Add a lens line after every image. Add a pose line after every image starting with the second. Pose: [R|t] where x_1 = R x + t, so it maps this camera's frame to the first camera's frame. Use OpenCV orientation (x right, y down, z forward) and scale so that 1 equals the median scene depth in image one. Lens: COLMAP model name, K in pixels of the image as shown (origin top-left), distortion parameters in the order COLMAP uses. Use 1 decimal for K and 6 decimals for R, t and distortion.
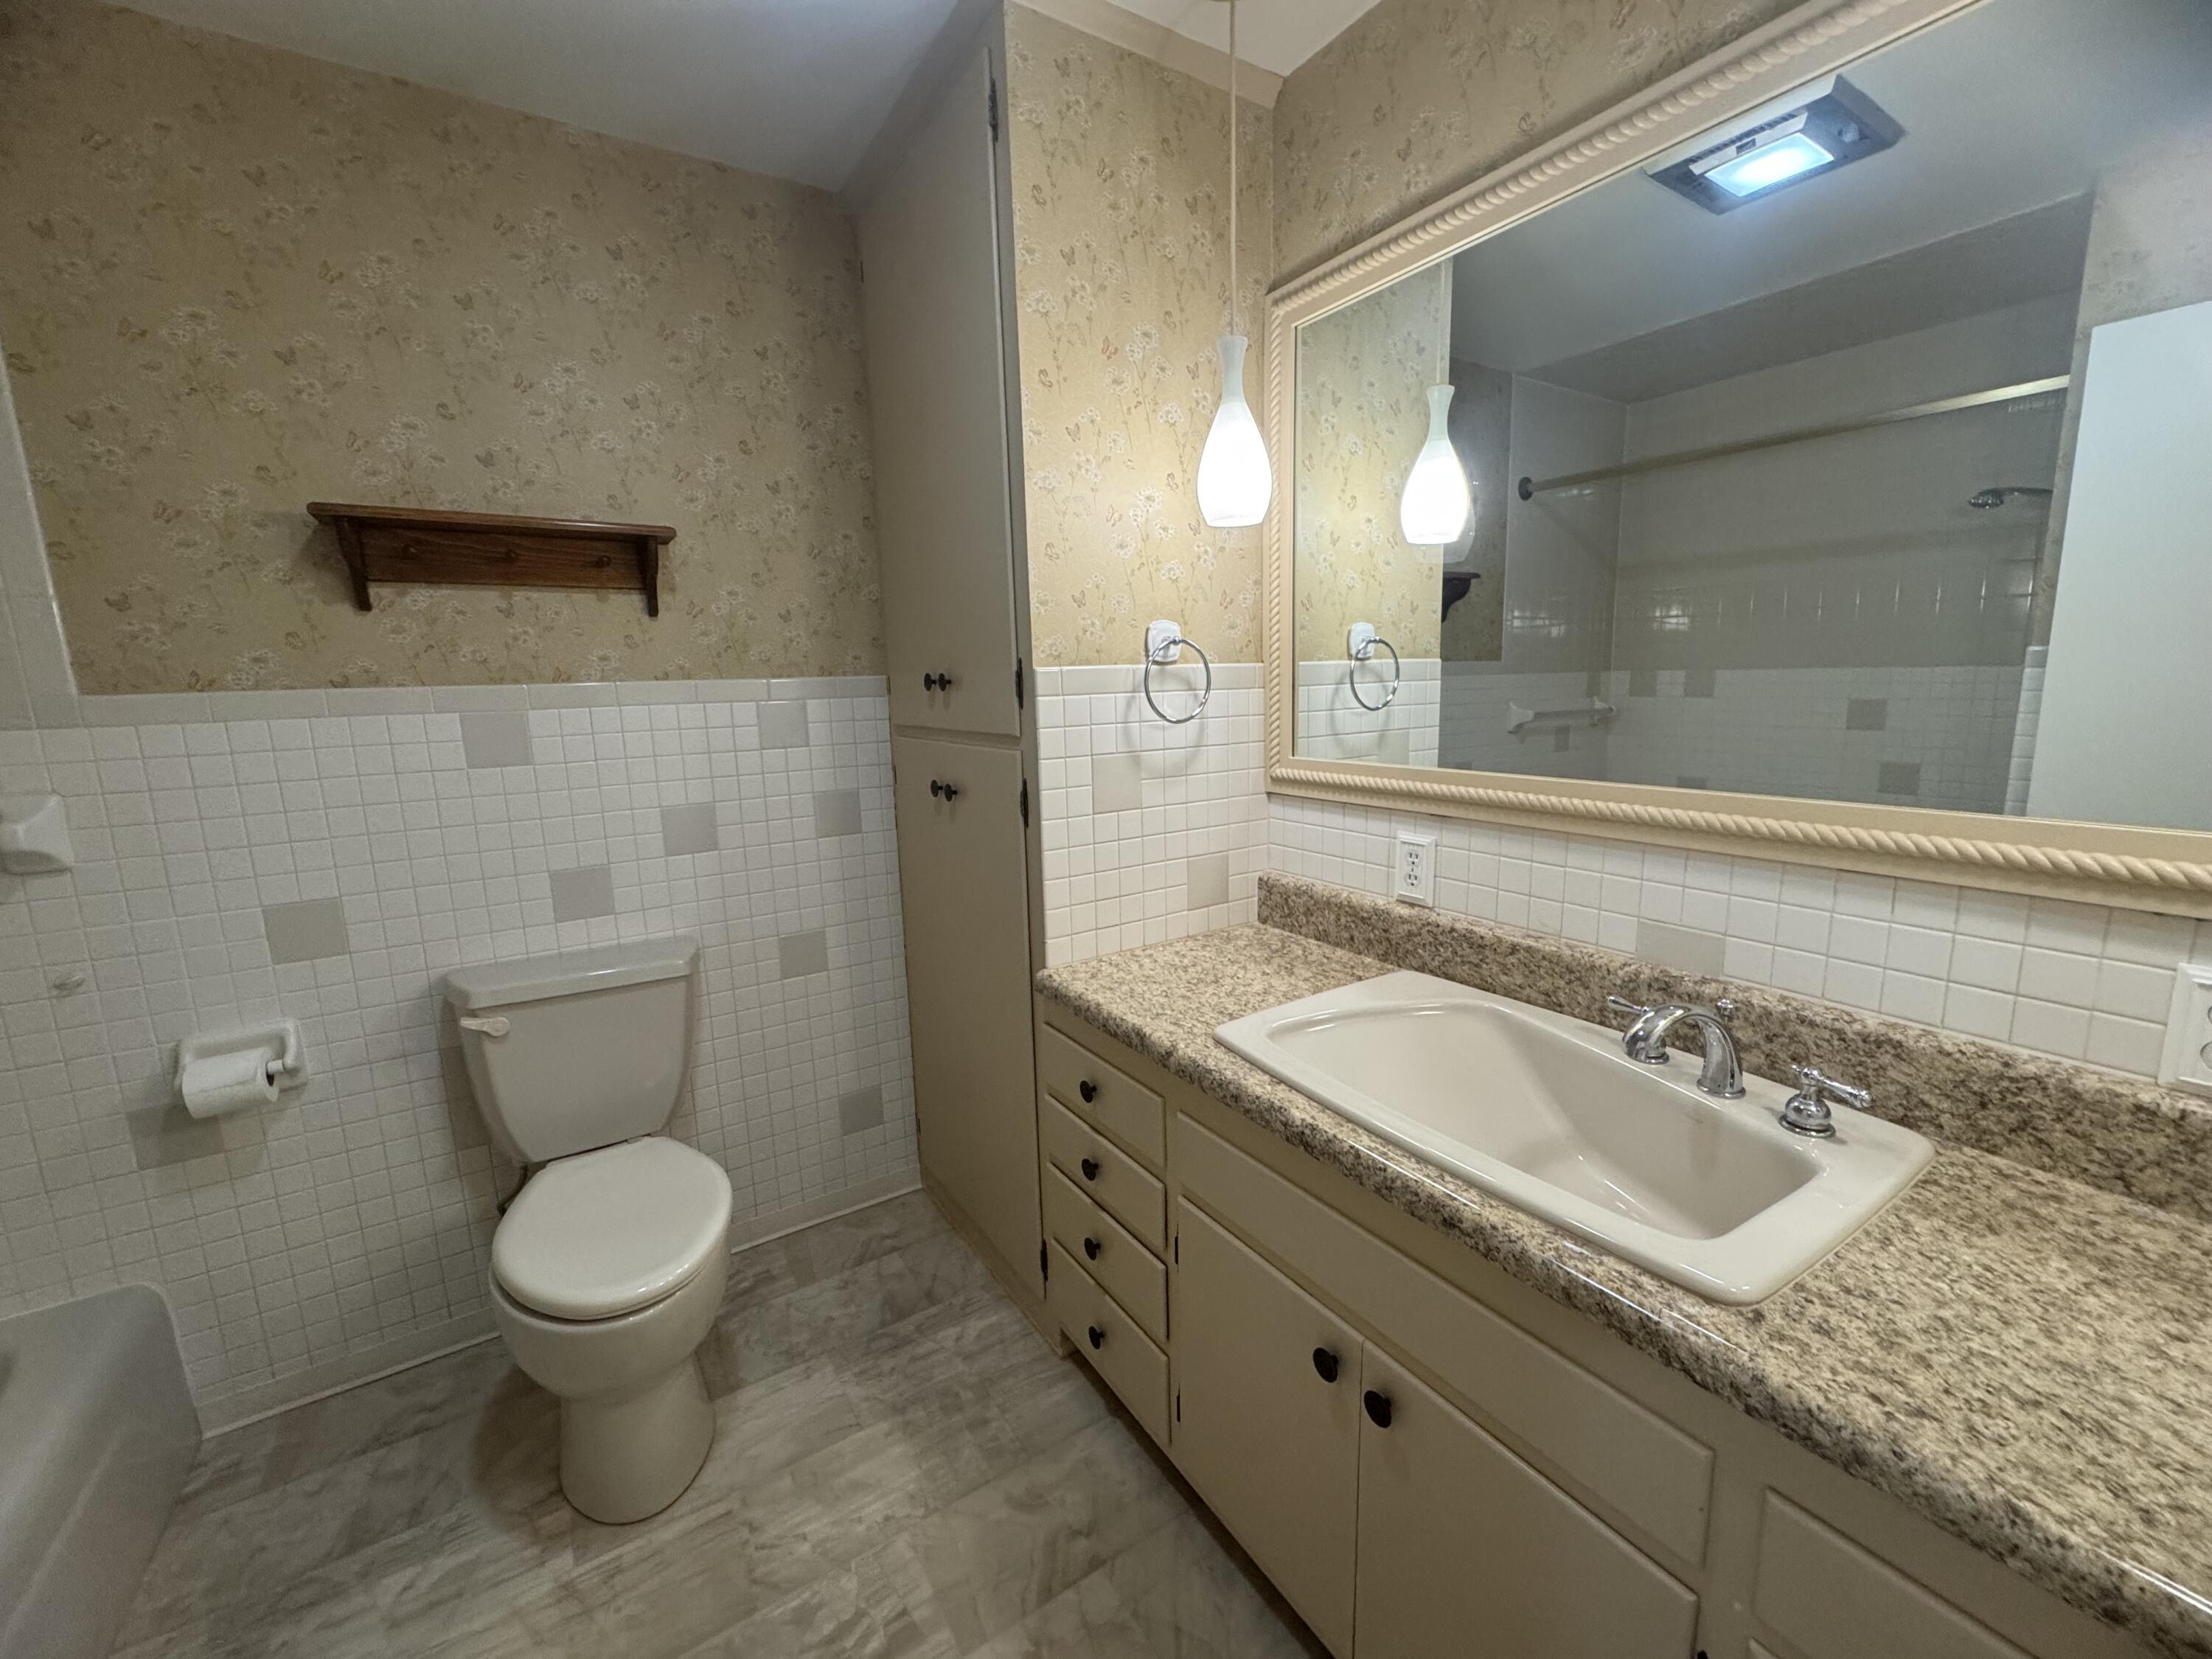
lens RADIAL K [[881.3, 0, 1103.7], [0, 881.3, 828.4], [0, 0, 1]] dist [-0.003844, 0.000383]
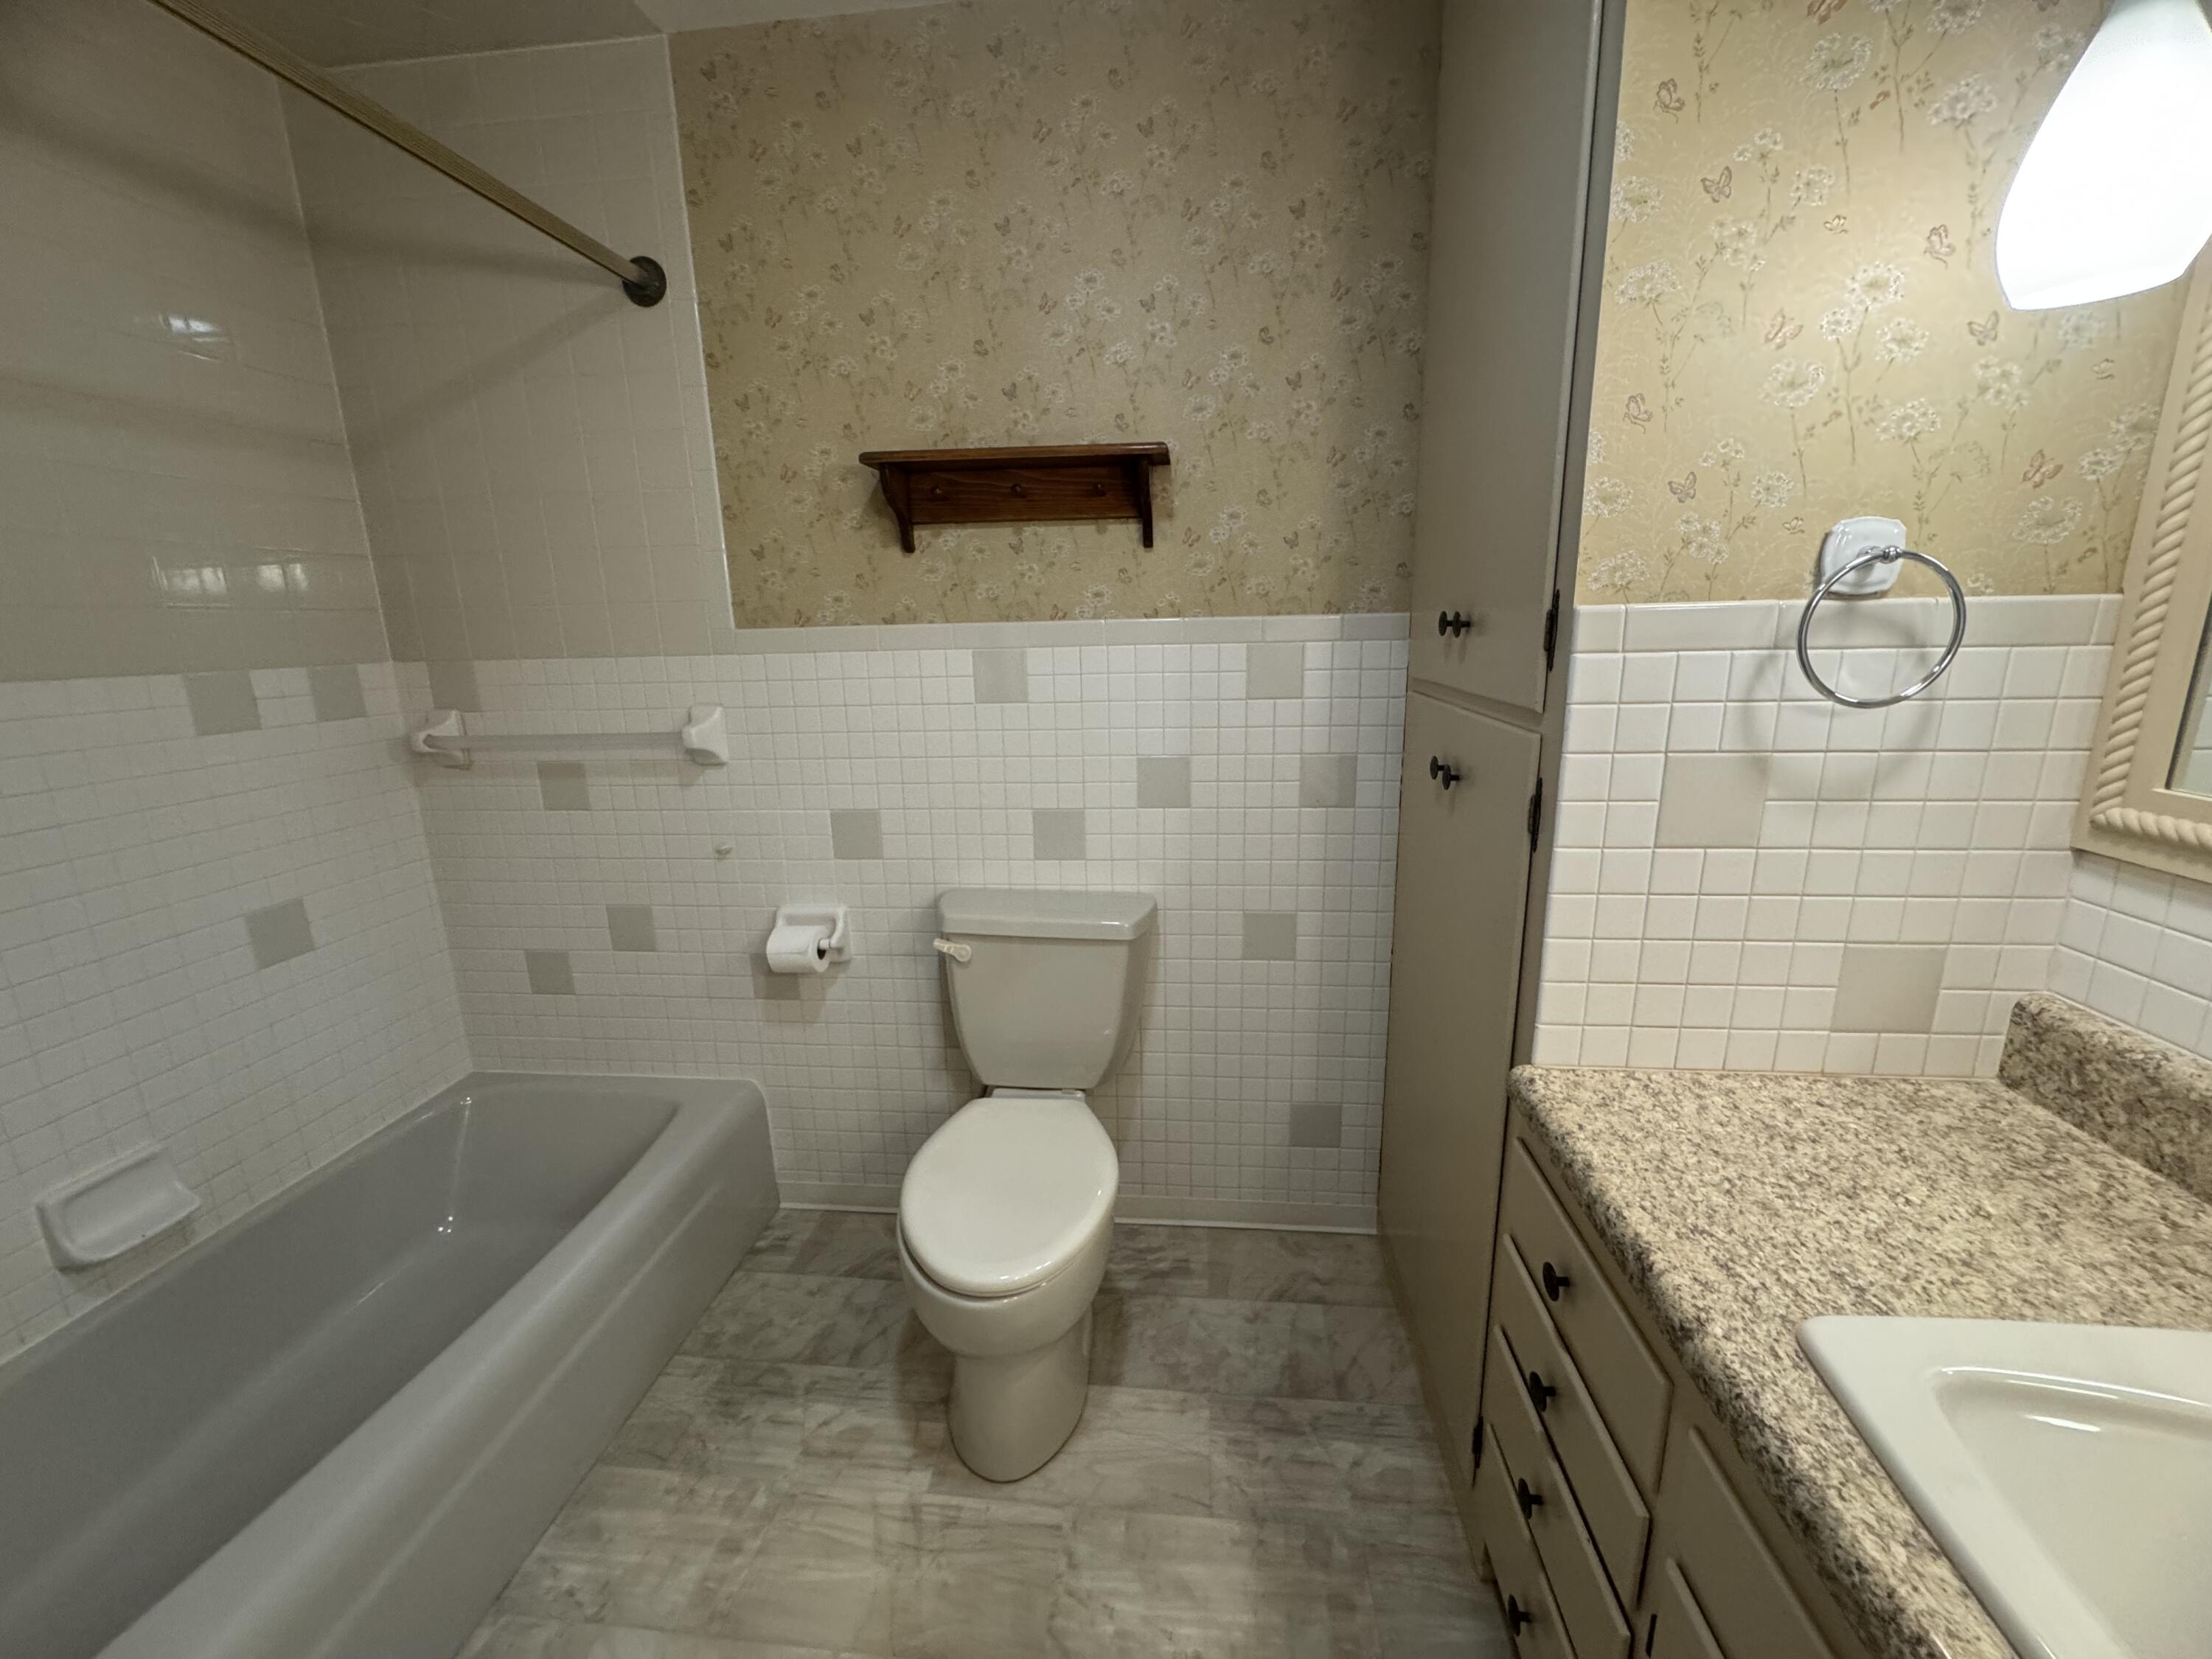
lens RADIAL K [[881.3, 0, 1106.5], [0, 881.3, 827.2], [0, 0, 1]] dist [-0.003844, 0.000383]
pose [[0.780860, 0.151144, -0.606146, 0.059303], [-0.104262, 0.988212, 0.112099, -0.058616], [0.615944, -0.024335, 0.787414, 0.279647]]
